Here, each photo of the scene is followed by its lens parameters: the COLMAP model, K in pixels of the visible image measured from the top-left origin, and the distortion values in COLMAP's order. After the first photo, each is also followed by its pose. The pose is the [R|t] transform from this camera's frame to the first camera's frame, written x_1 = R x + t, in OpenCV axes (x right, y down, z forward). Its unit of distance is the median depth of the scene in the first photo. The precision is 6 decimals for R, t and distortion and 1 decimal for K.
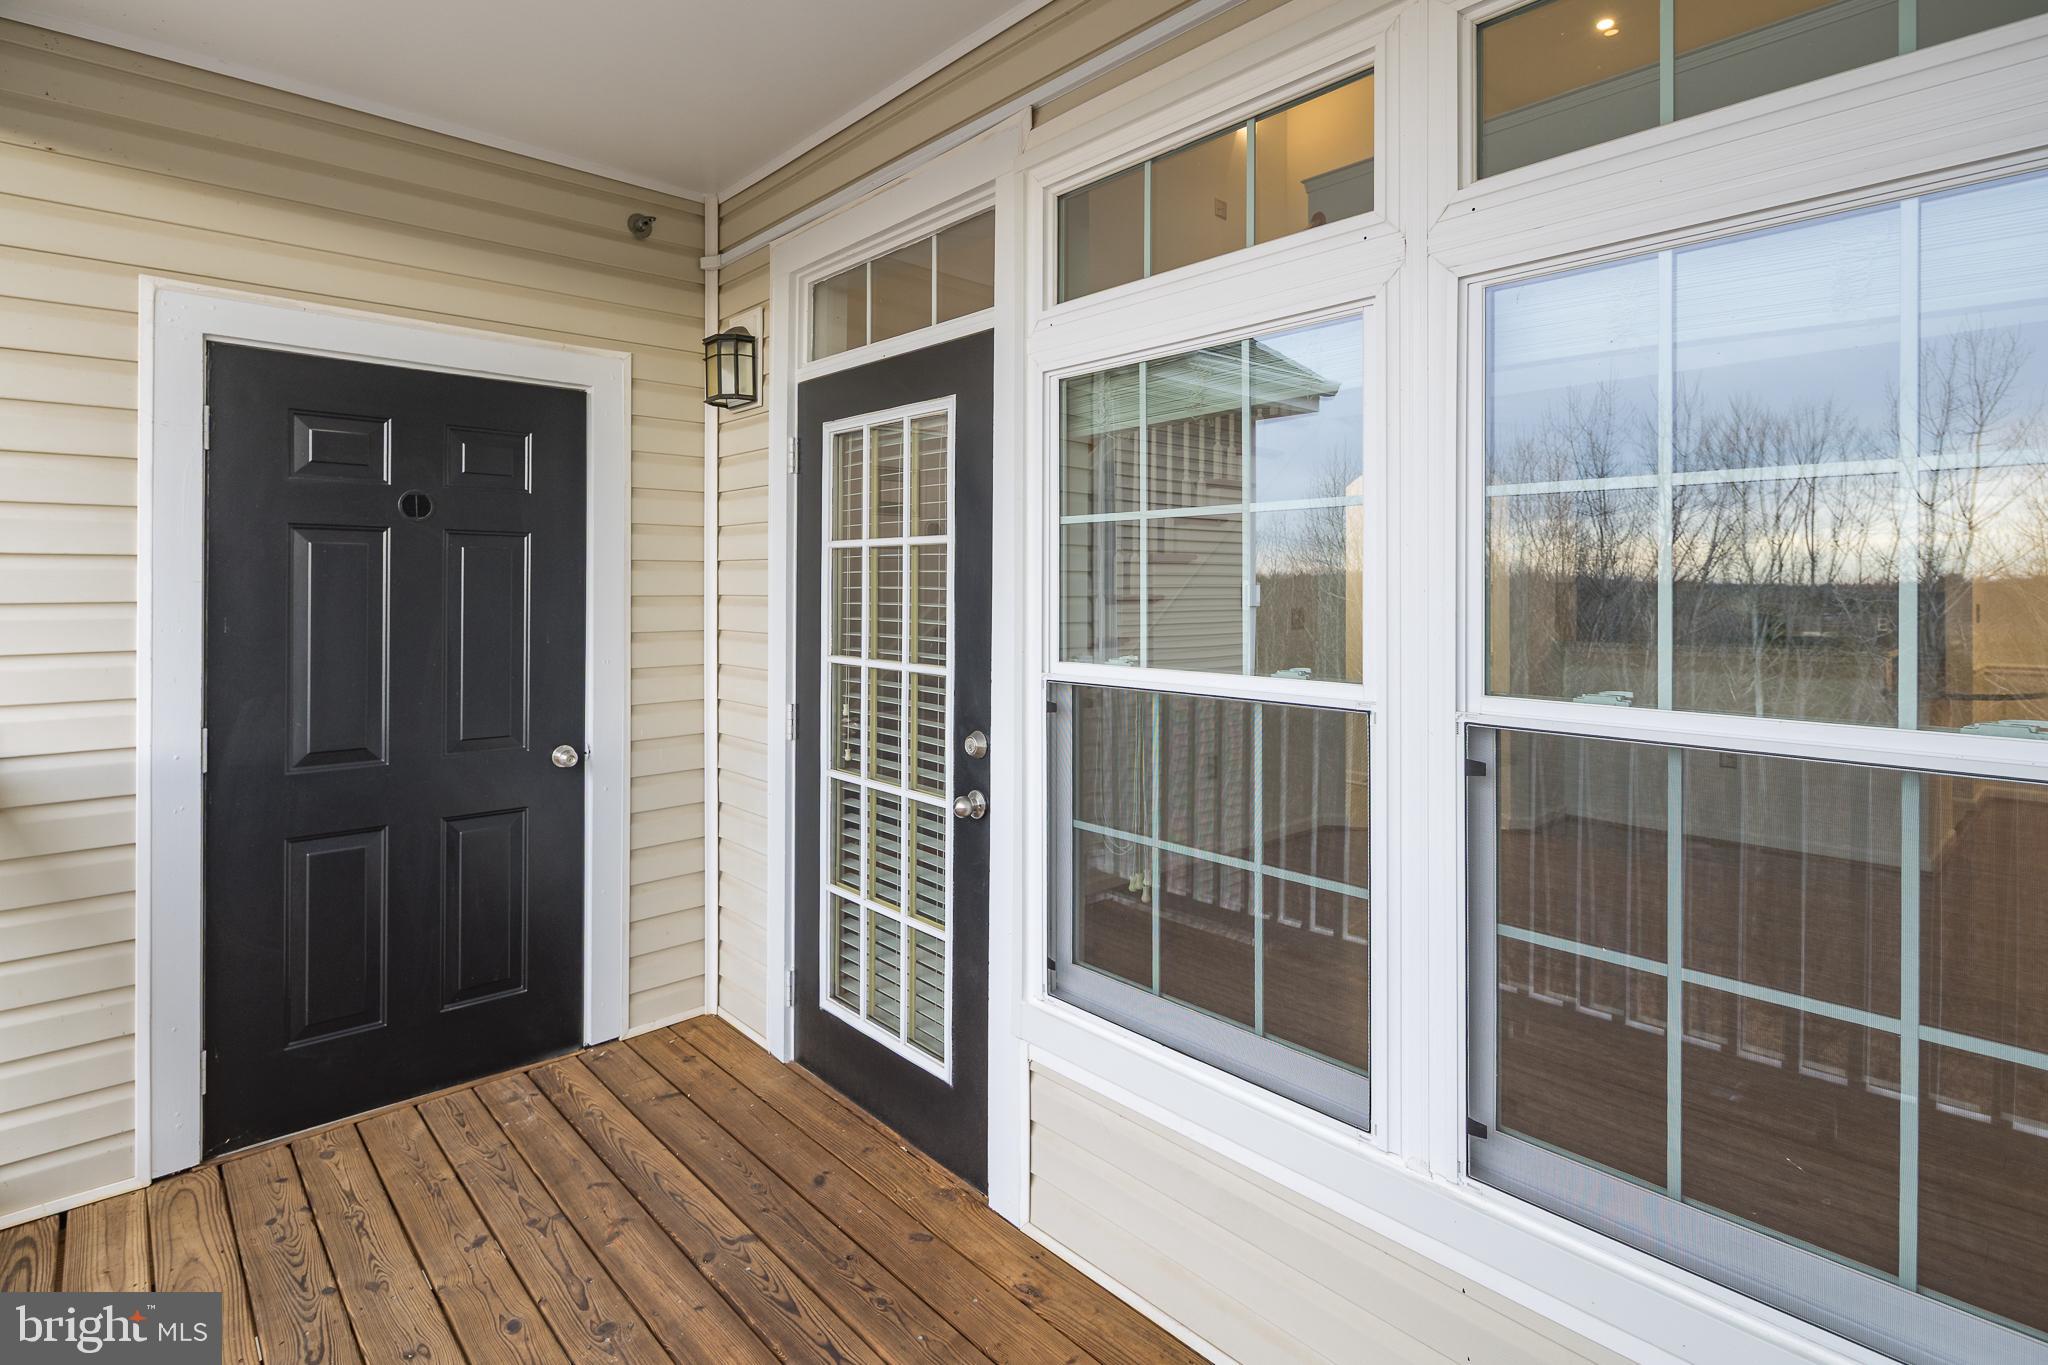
lens RADIAL K [[1013.7, 0, 1018.0], [0, 1013.7, 642.2], [0, 0, 1]] dist [-0.003018, -0.000950]
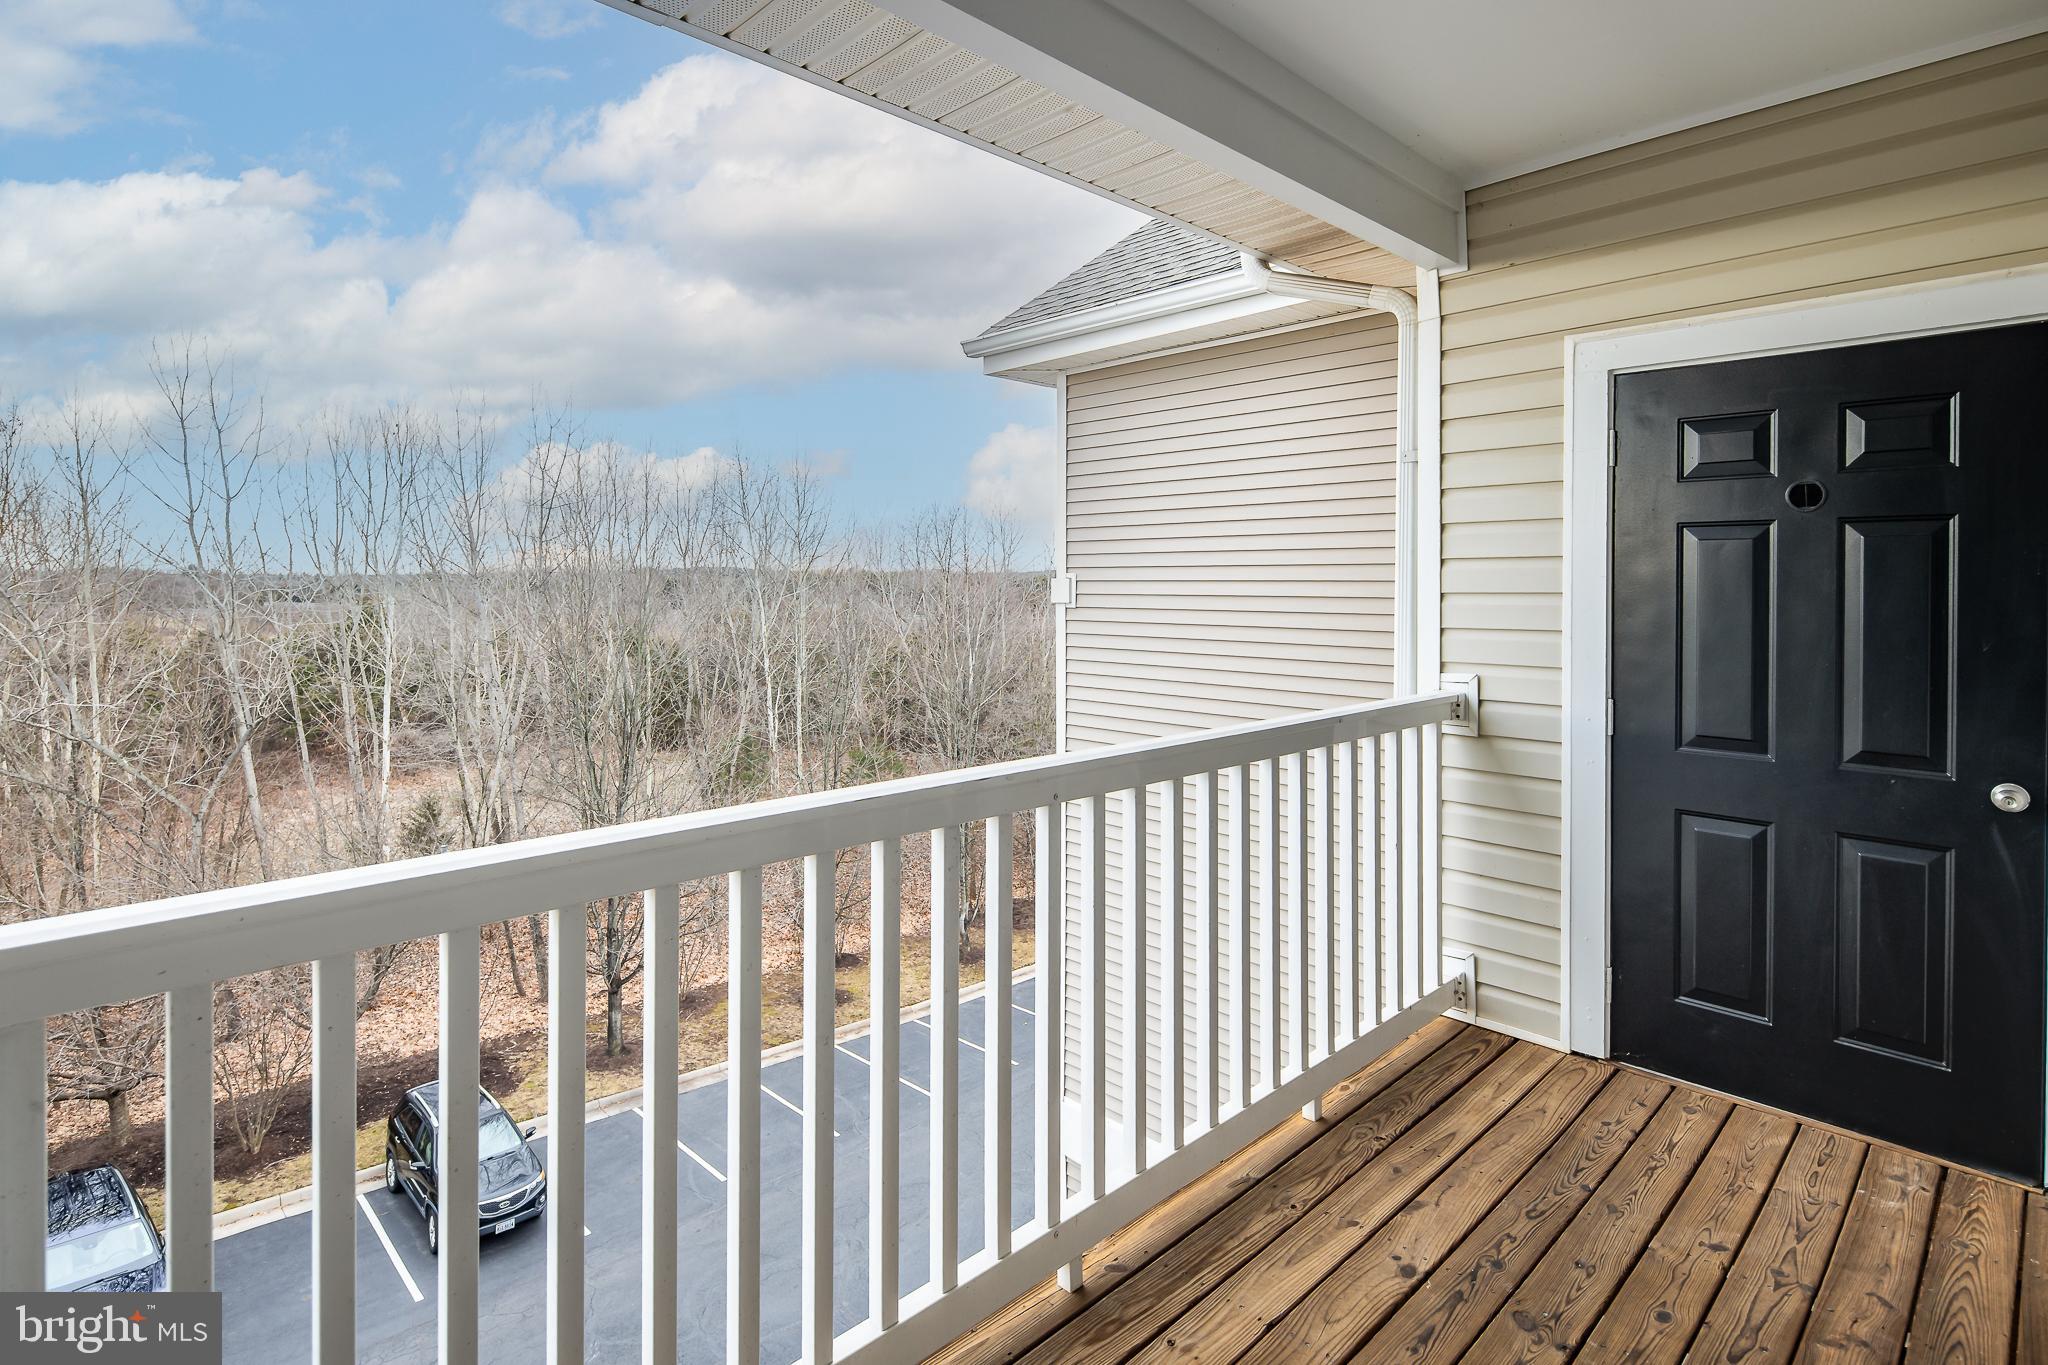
lens RADIAL K [[995.3, 0, 1014.7], [0, 995.3, 671.8], [0, 0, 1]] dist [0.005525, -0.006396]
pose [[0.039861, 0.084595, -0.995618, 0.341078], [-0.058912, 0.994875, 0.082173, -0.003001], [0.997467, 0.055378, 0.044640, 0.233954]]
